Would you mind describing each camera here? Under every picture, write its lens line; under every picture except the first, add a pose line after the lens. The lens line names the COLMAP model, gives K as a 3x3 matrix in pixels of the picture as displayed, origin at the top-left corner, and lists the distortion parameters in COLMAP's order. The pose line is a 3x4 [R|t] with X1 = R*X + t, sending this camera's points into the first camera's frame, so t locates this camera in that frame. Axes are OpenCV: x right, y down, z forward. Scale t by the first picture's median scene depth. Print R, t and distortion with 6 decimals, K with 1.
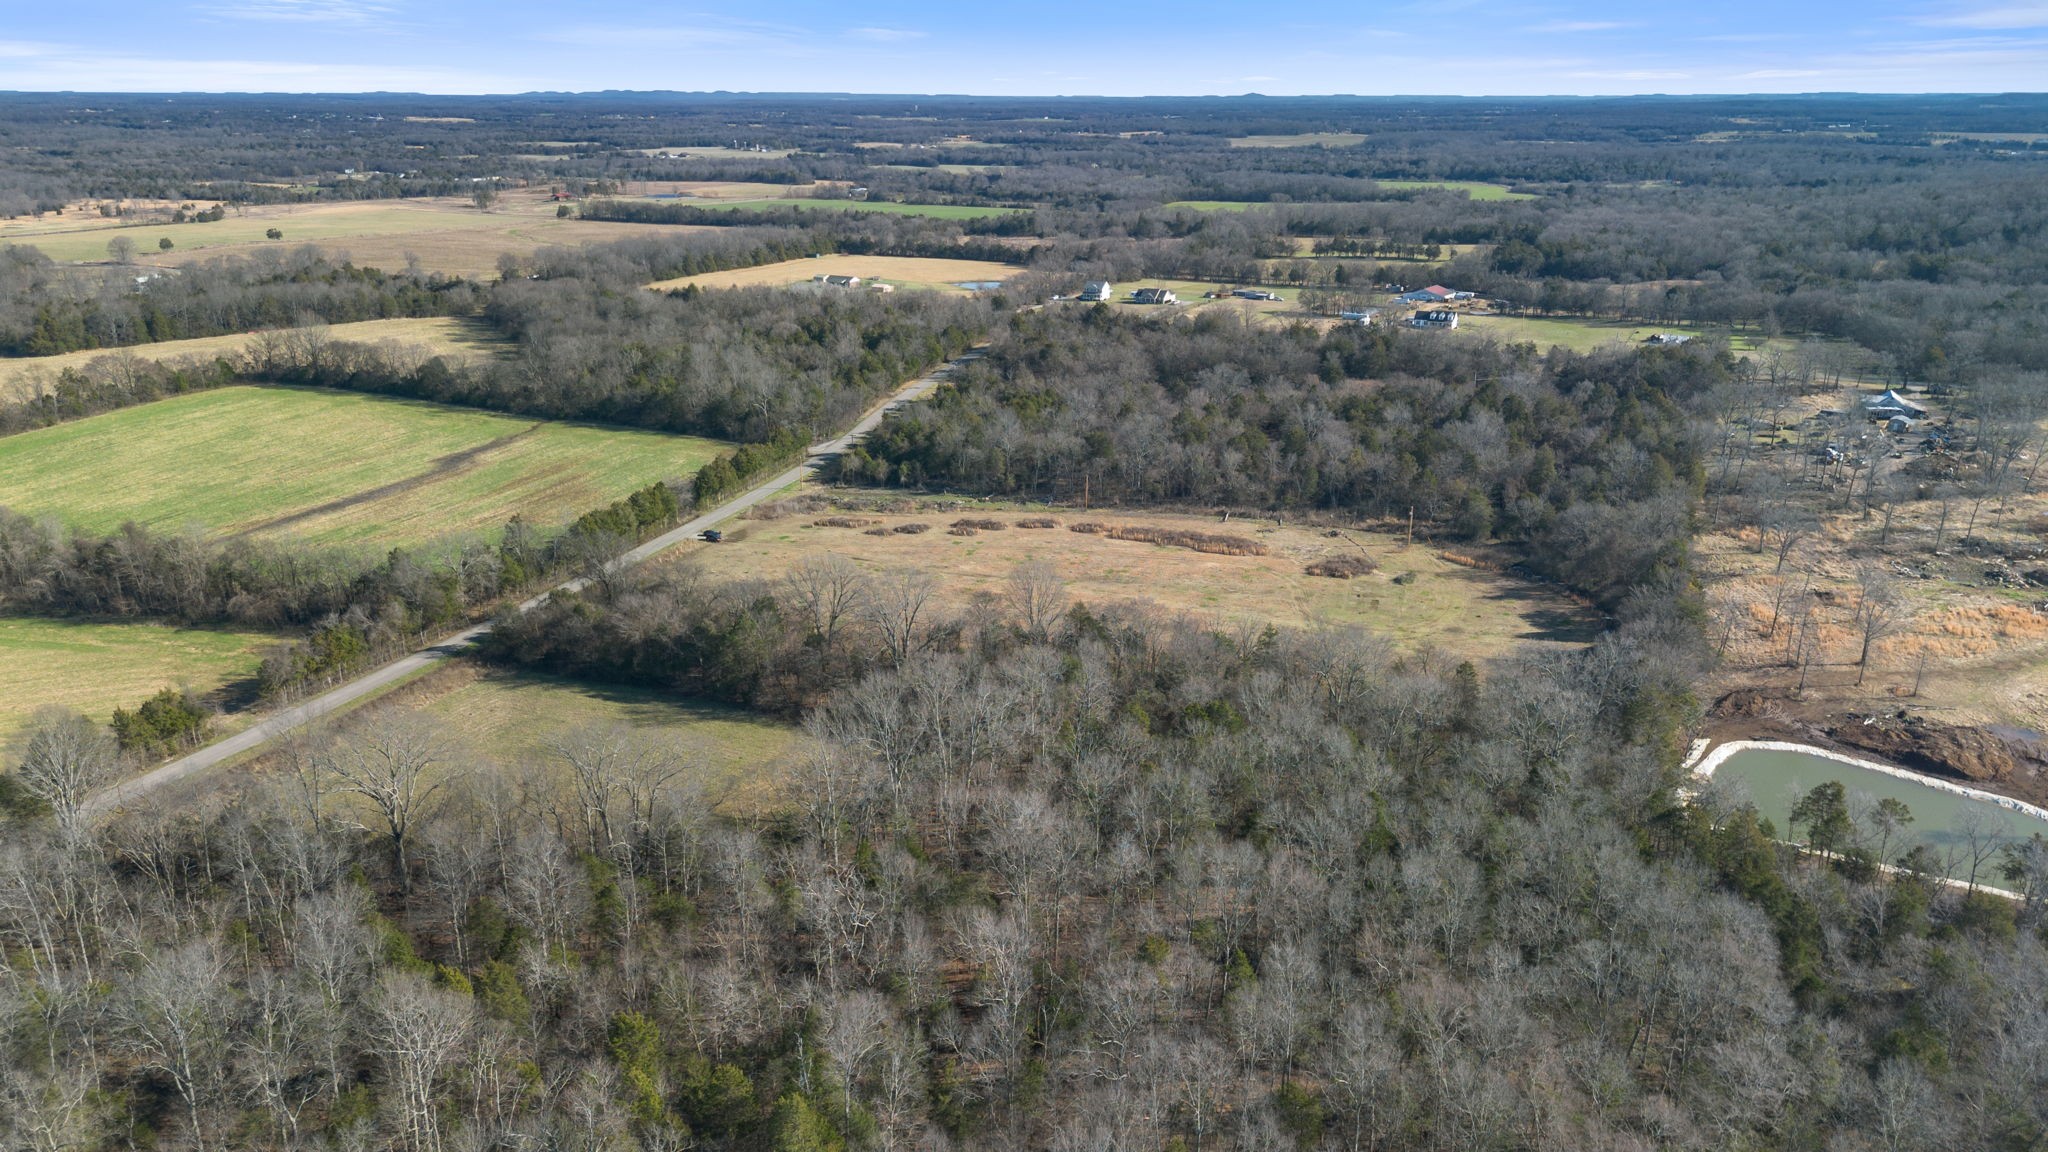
lens RADIAL K [[1467.1, 0, 1024.0], [0, 1467.1, 576.0], [0, 0, 1]] dist [0.088402, -0.089173]
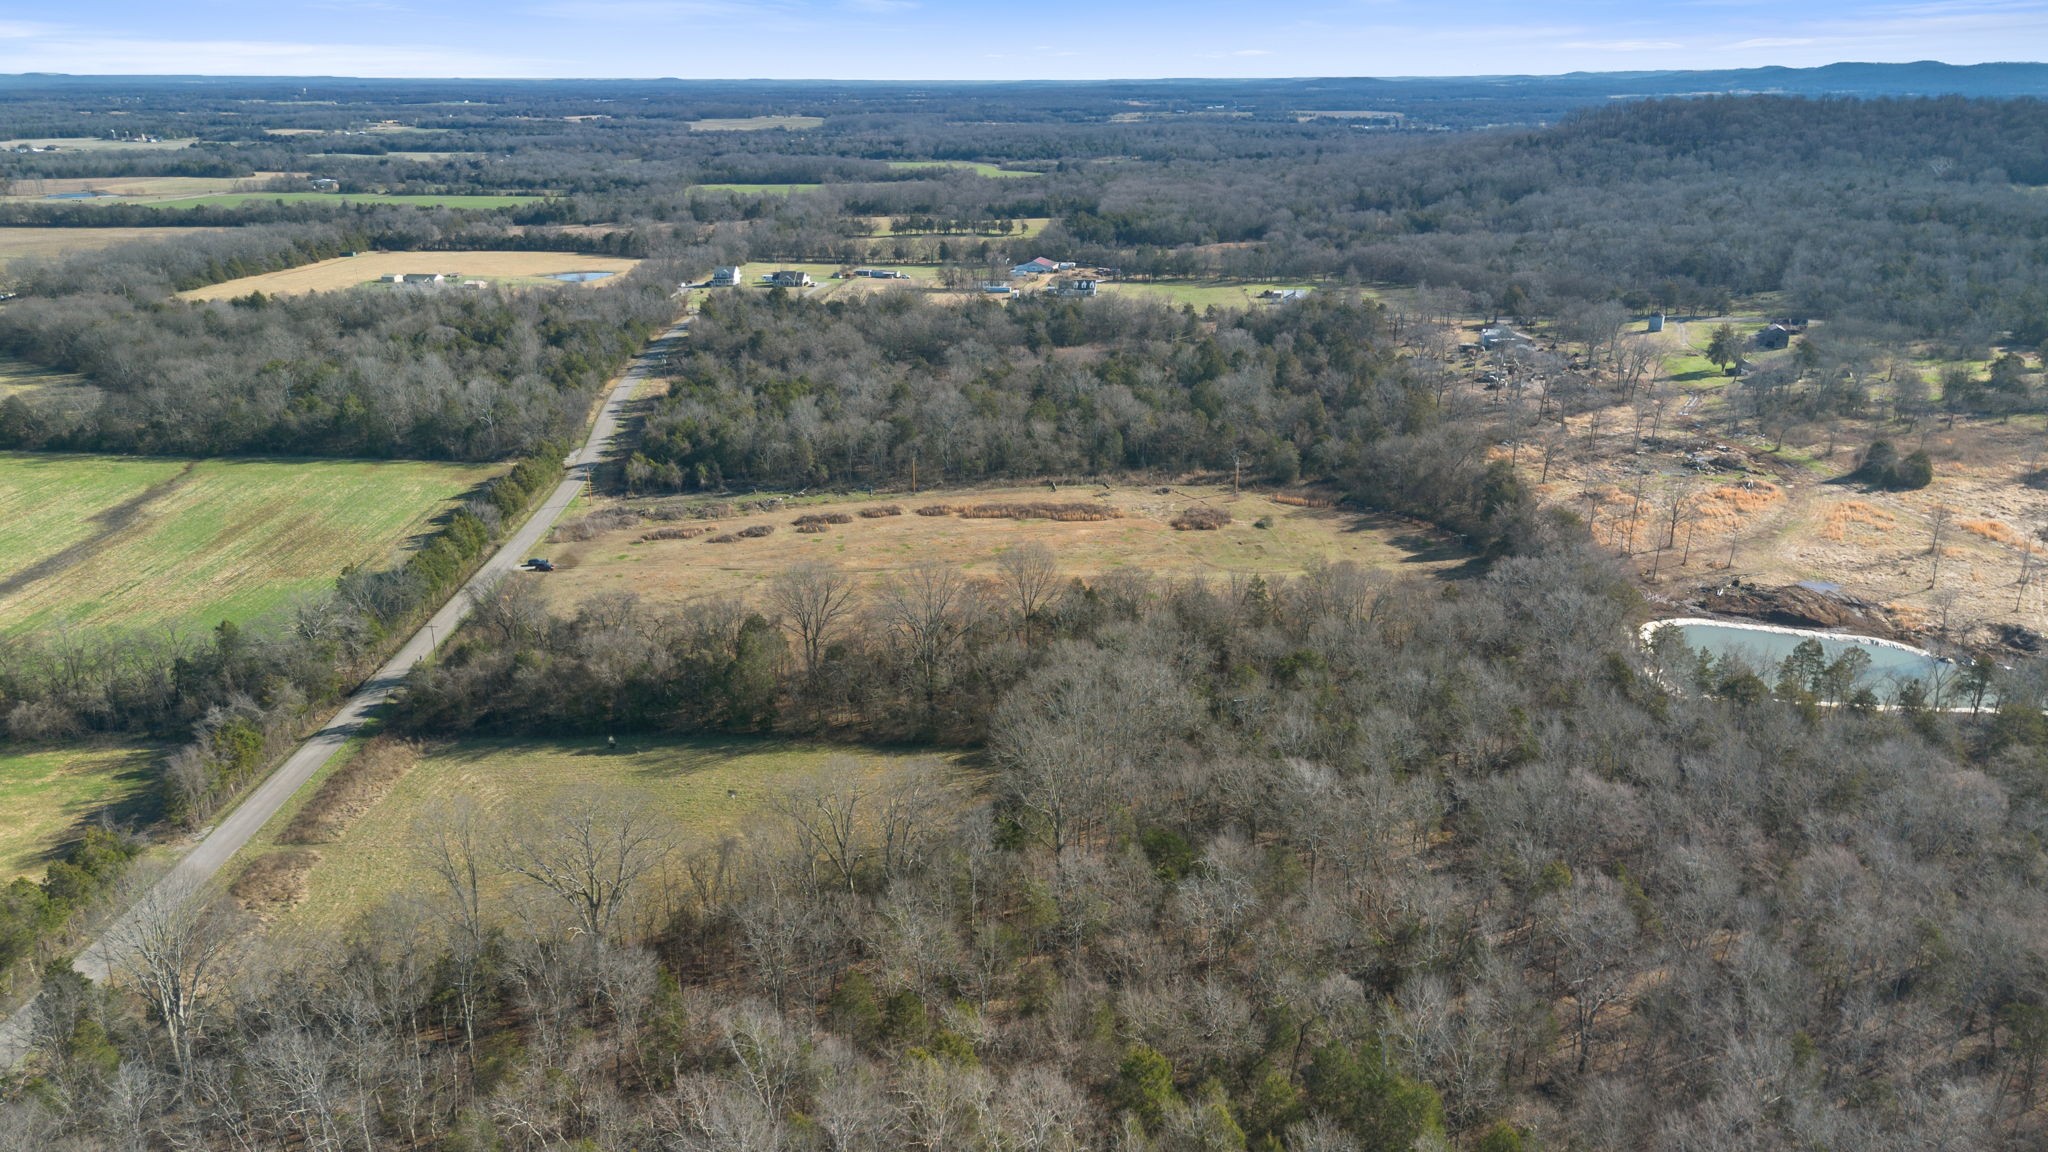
lens RADIAL K [[1460.0, 0, 1024.0], [0, 1460.0, 576.0], [0, 0, 1]] dist [0.083959, -0.085550]
pose [[0.929548, -0.124315, 0.347111, -0.193450], [0.120452, 0.992178, 0.032776, -0.011171], [-0.348470, 0.011343, 0.937251, 0.051374]]
